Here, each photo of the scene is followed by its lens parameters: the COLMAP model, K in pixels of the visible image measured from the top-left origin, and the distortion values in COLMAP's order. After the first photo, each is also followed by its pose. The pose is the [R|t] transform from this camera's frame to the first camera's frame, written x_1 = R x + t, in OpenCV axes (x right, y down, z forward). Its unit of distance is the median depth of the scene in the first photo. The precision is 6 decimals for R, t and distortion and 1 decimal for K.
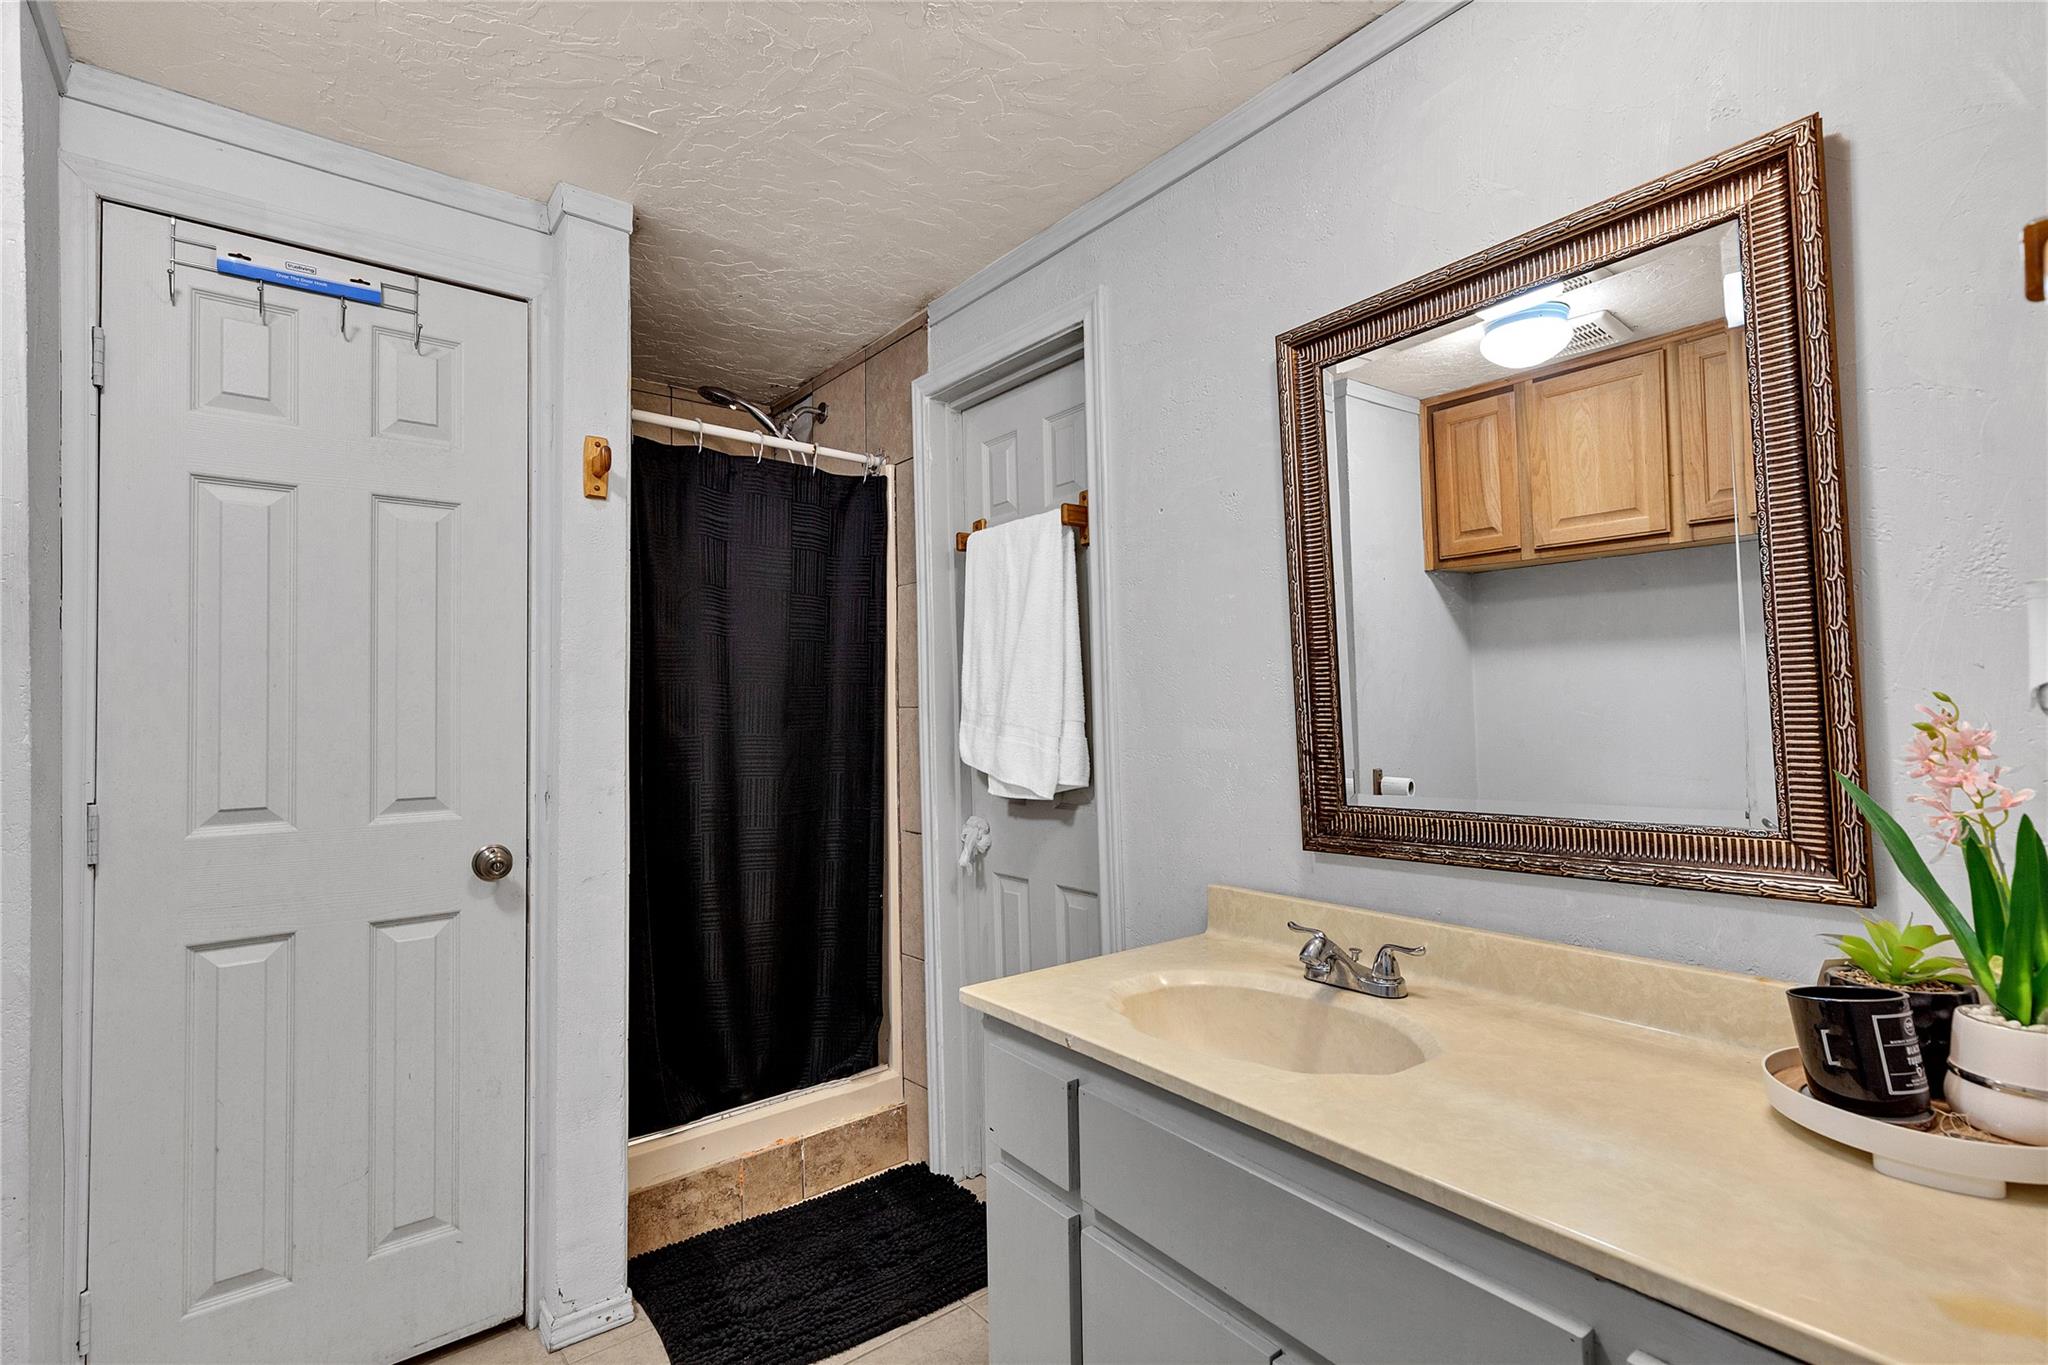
lens RADIAL K [[936.6, 0, 1037.2], [0, 936.6, 679.9], [0, 0, 1]] dist [0.005557, -0.000858]
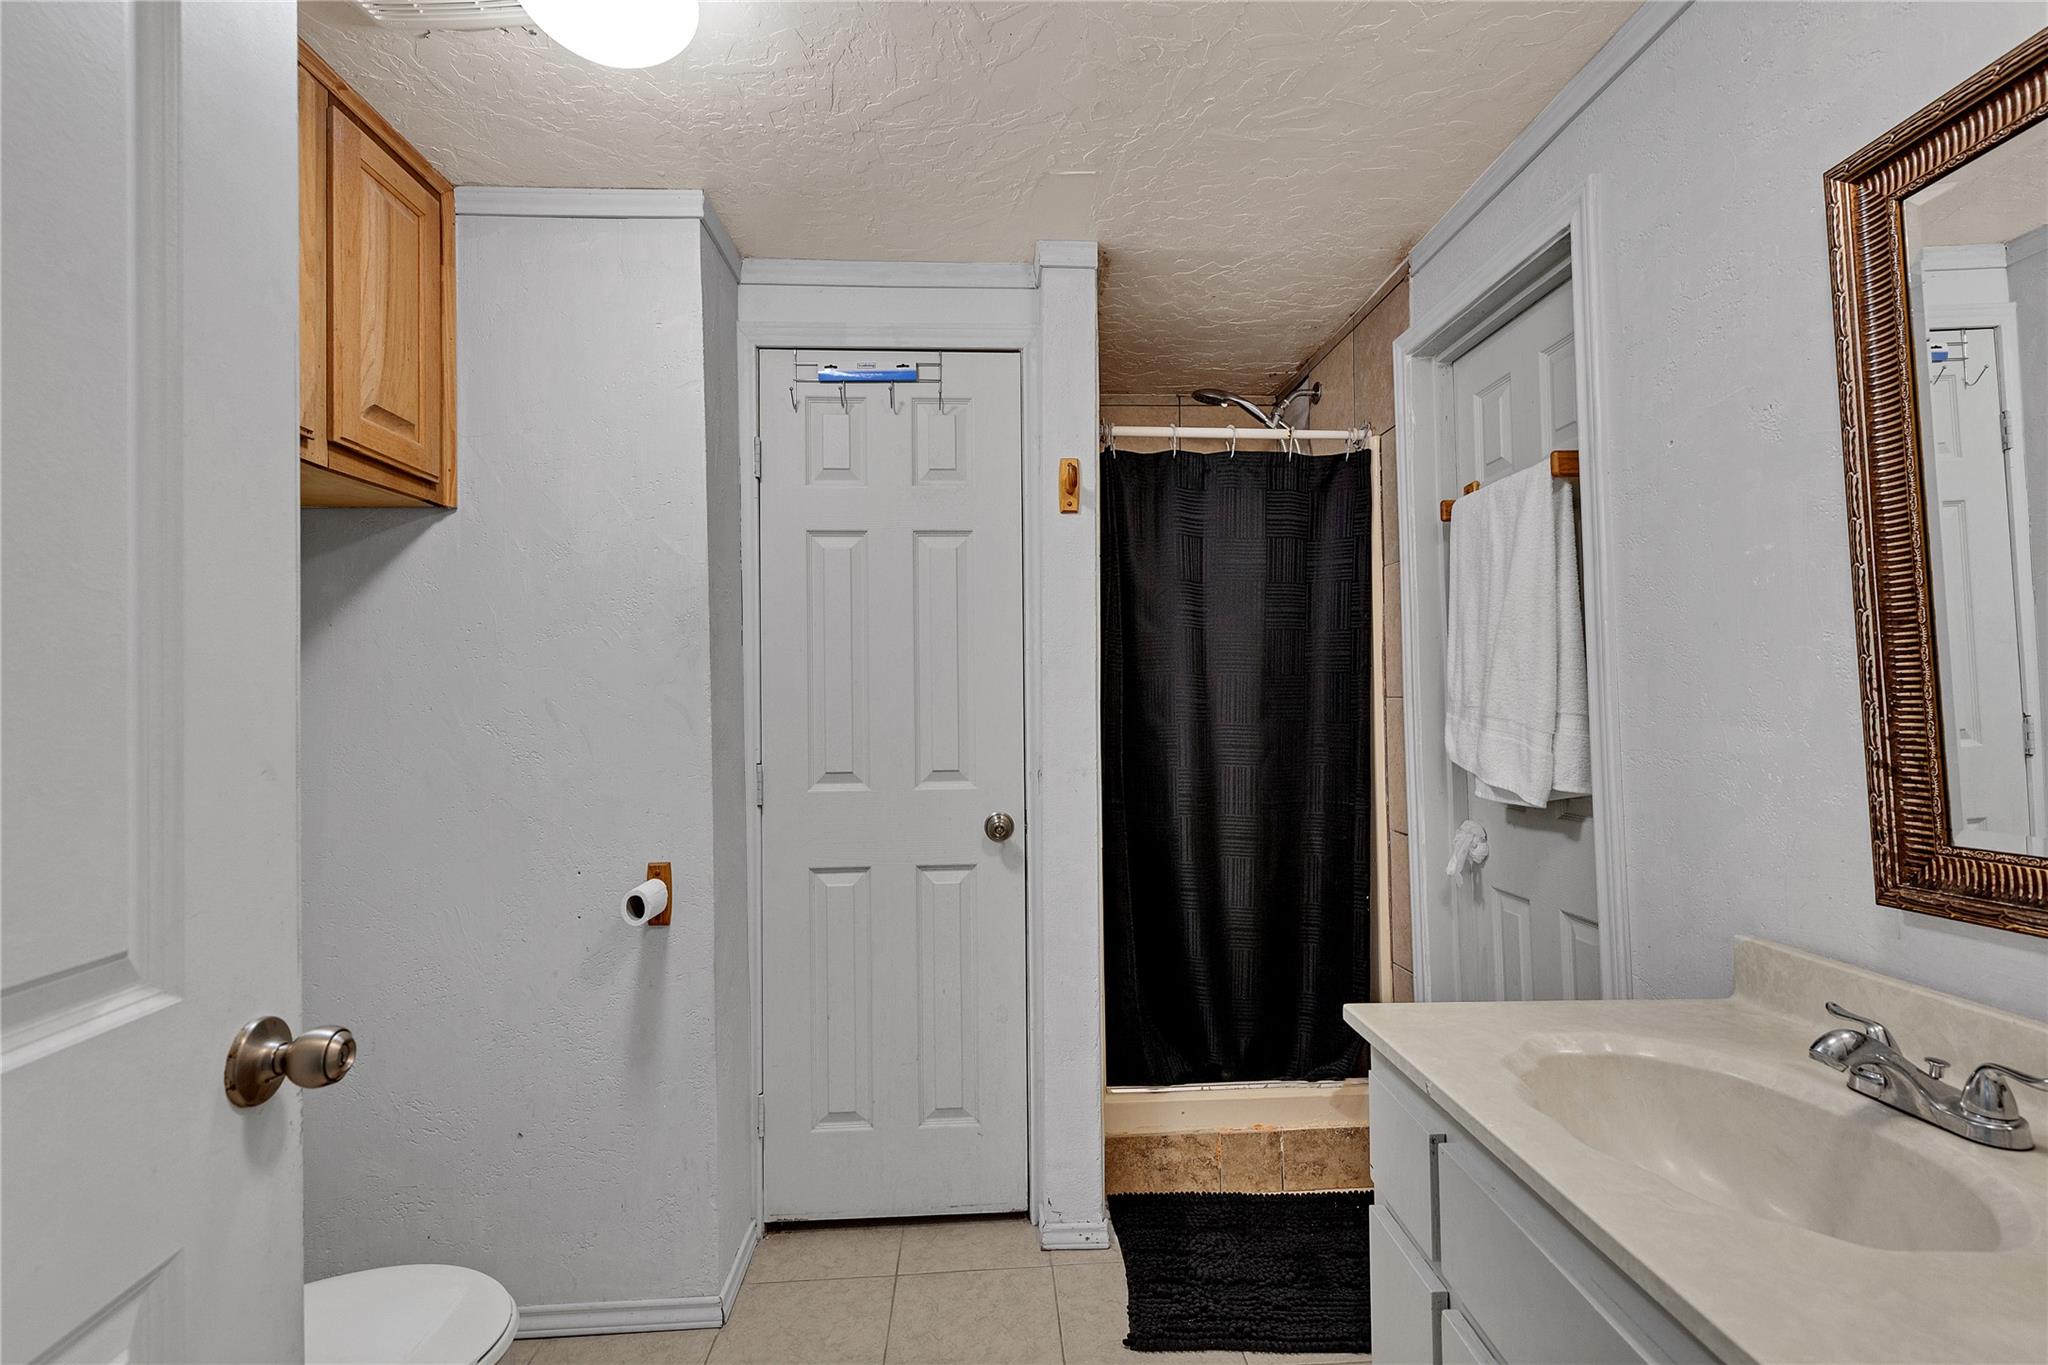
lens RADIAL K [[936.6, 0, 1030.7], [0, 936.6, 679.7], [0, 0, 1]] dist [0.005557, -0.000858]
pose [[0.807272, -0.011323, -0.590071, 0.161001], [0.018900, 0.999799, 0.006672, -0.000954], [0.589877, -0.016538, 0.807324, 0.059836]]
